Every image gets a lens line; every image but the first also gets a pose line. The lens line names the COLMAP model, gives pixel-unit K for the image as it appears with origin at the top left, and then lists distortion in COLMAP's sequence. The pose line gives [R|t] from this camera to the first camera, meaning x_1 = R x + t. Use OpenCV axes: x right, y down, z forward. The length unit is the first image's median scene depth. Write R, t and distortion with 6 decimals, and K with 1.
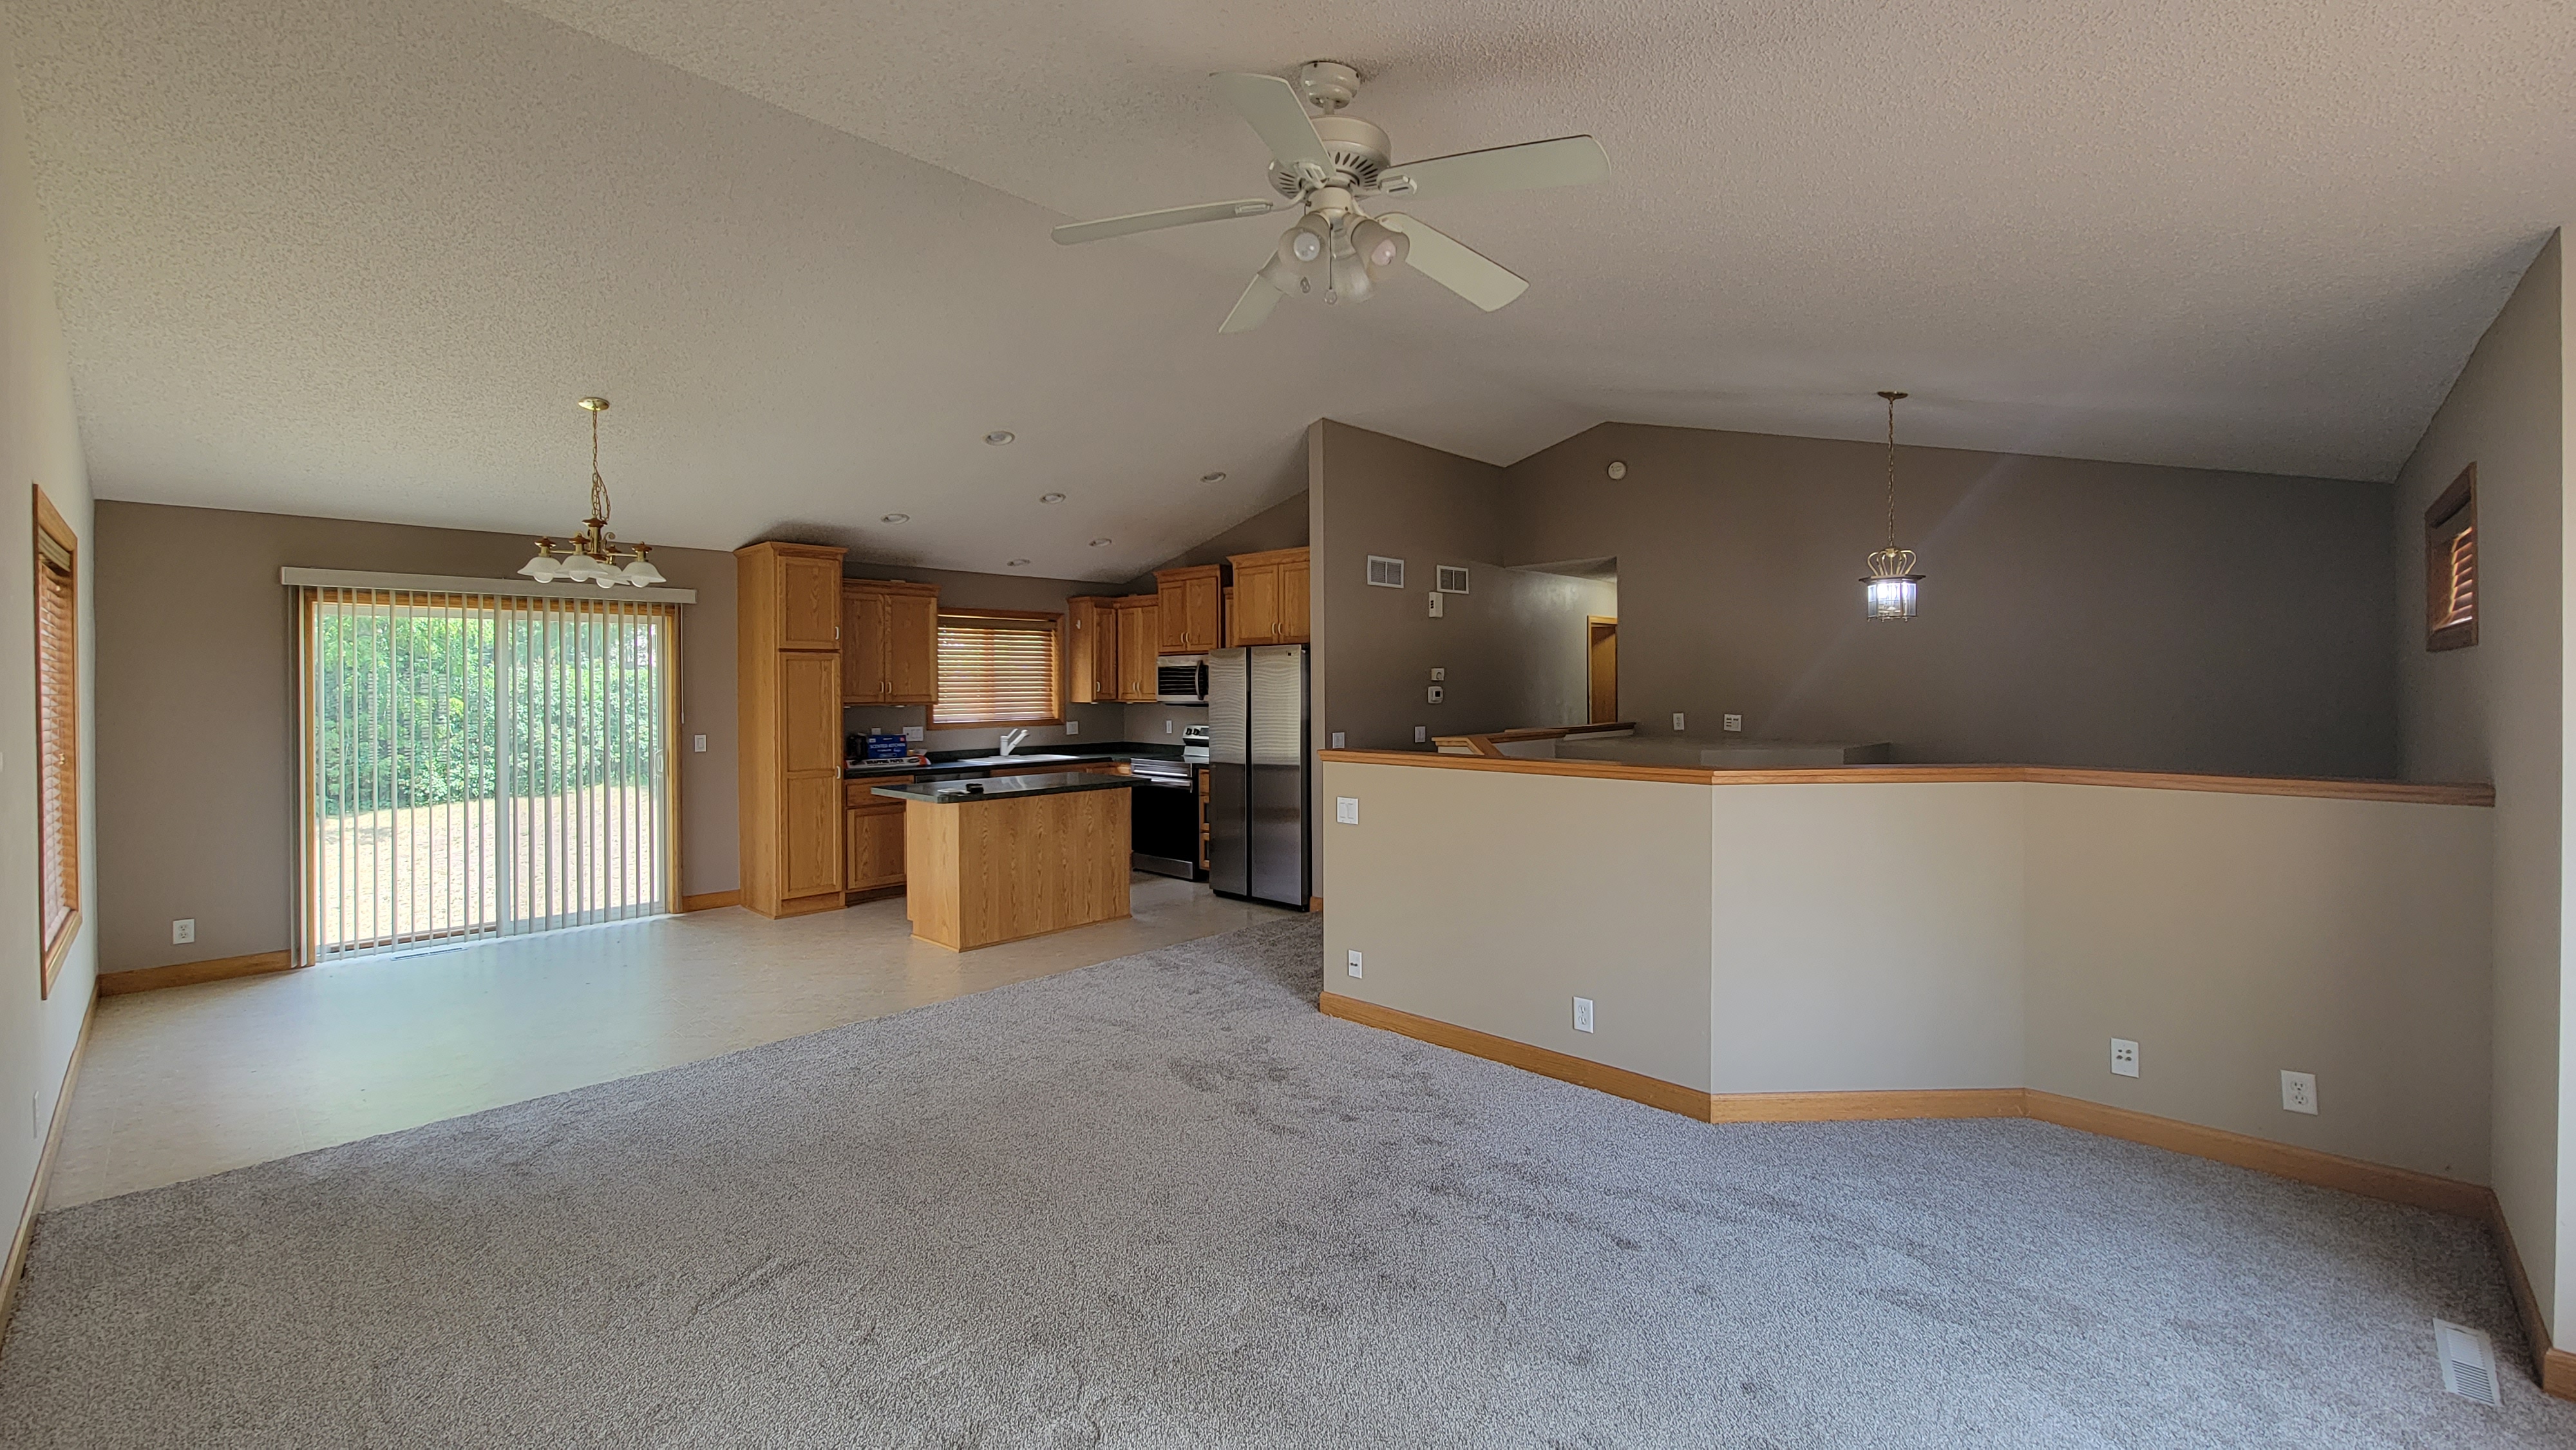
lens RADIAL K [[1034.3, 0, 1284.1], [0, 1034.3, 702.0], [0, 0, 1]] dist [-0.001528, -0.000093]
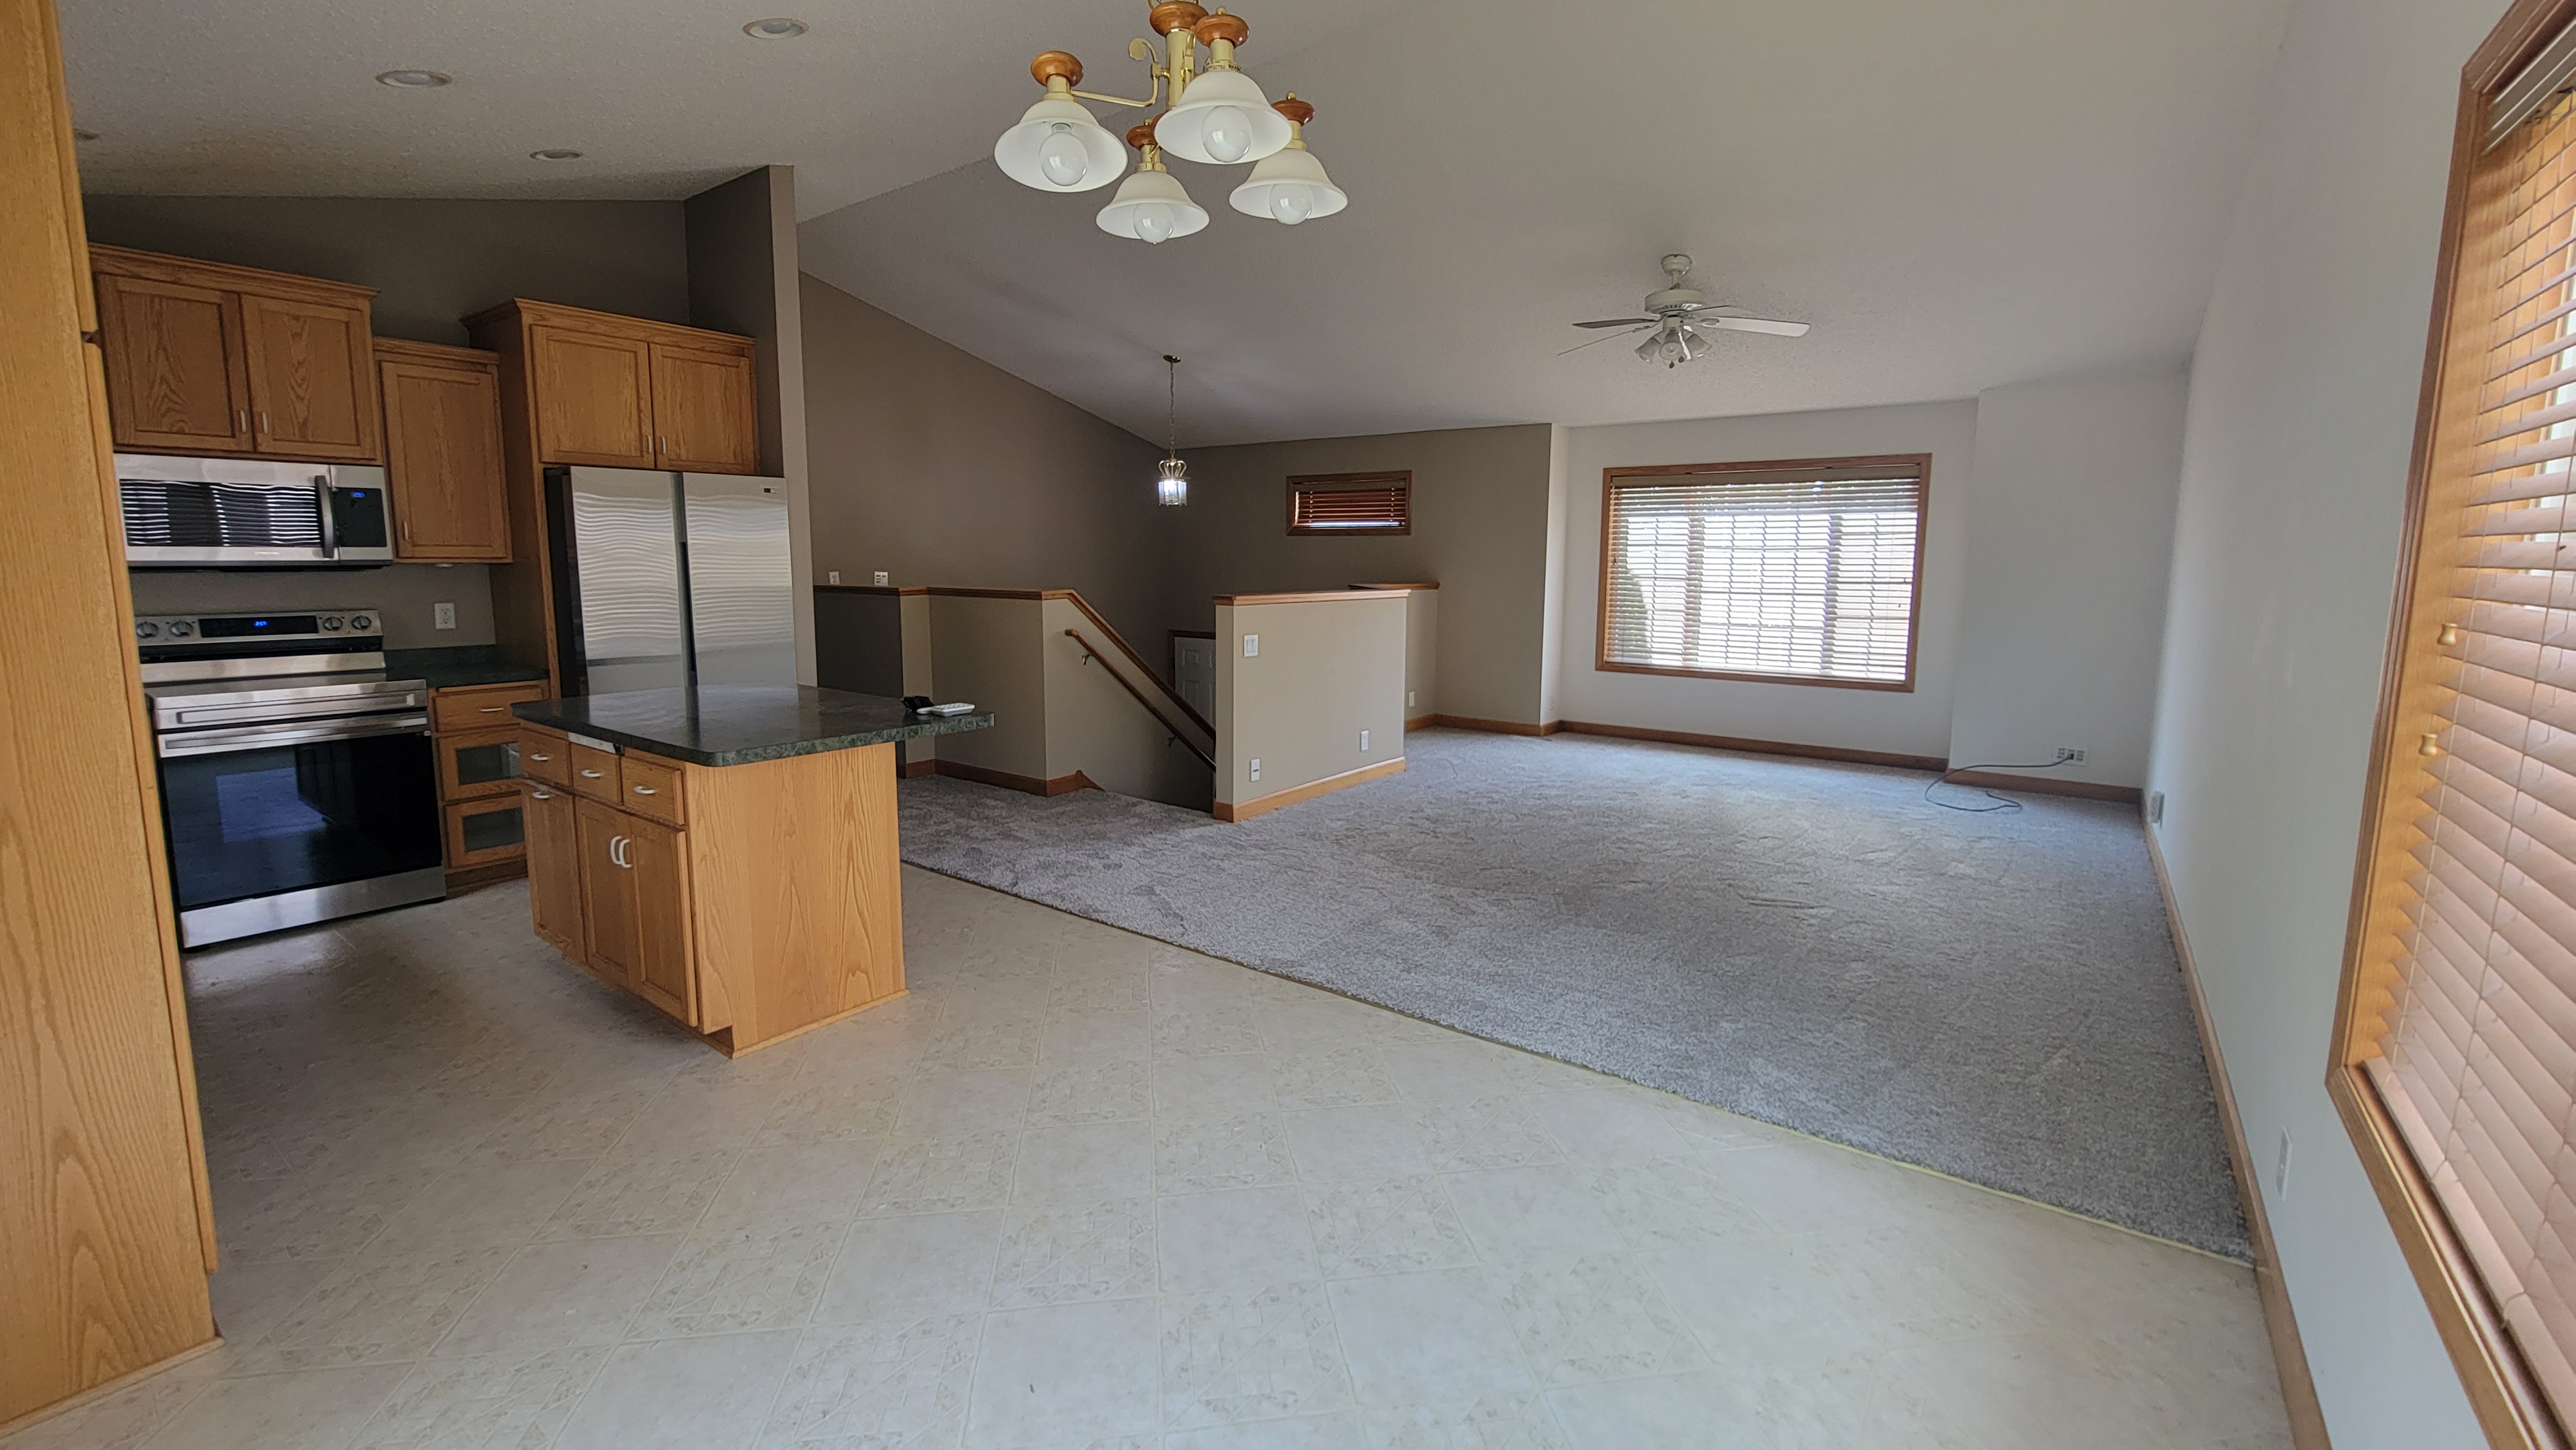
lens RADIAL K [[1049.4, 0, 1262.2], [0, 1049.4, 681.0], [0, 0, 1]] dist [0.000963, 0.000015]
pose [[-0.108528, -0.120369, 0.986779, -1.561639], [0.005044, 0.992563, 0.121629, -0.006100], [-0.994081, 0.018178, -0.107114, 1.511808]]
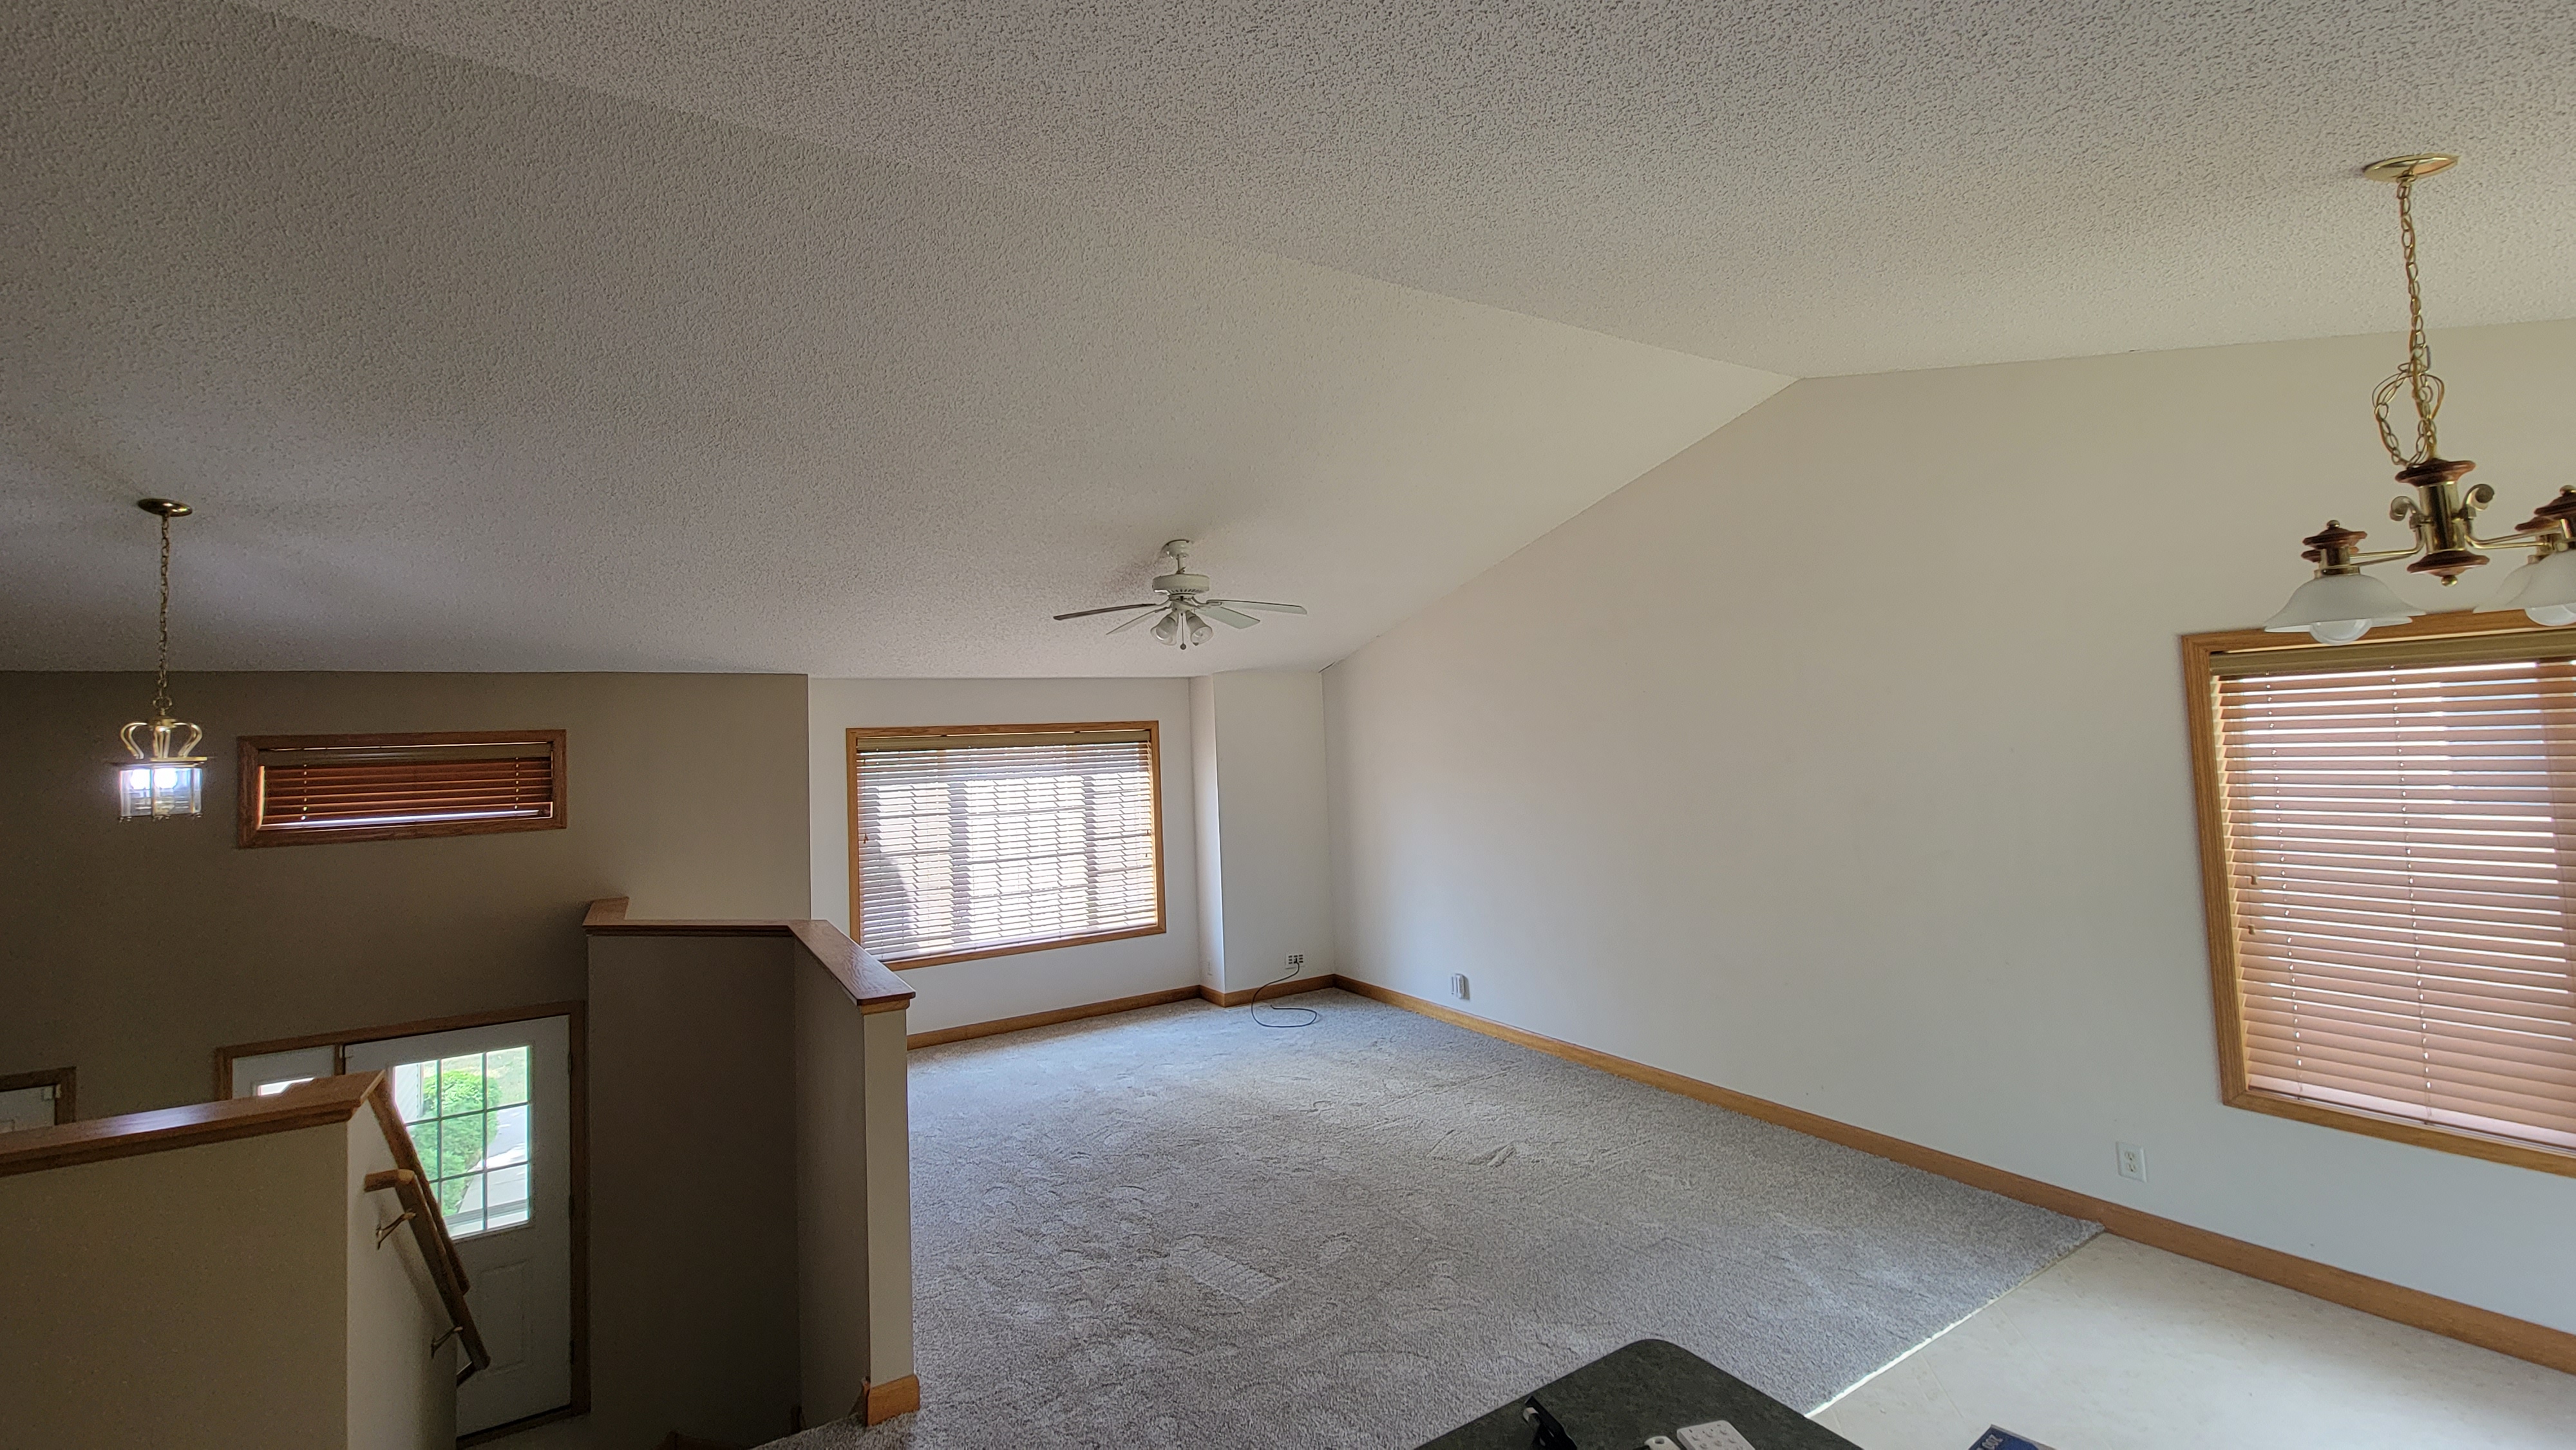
lens RADIAL K [[1039.9, 0, 1282.2], [0, 1039.9, 693.0], [0, 0, 1]] dist [0.001529, -0.000014]
pose [[-0.960511, 0.057589, 0.272215, -0.540548], [0.047631, 0.997937, -0.043056, -0.139675], [-0.274133, -0.028390, -0.961273, 2.159732]]
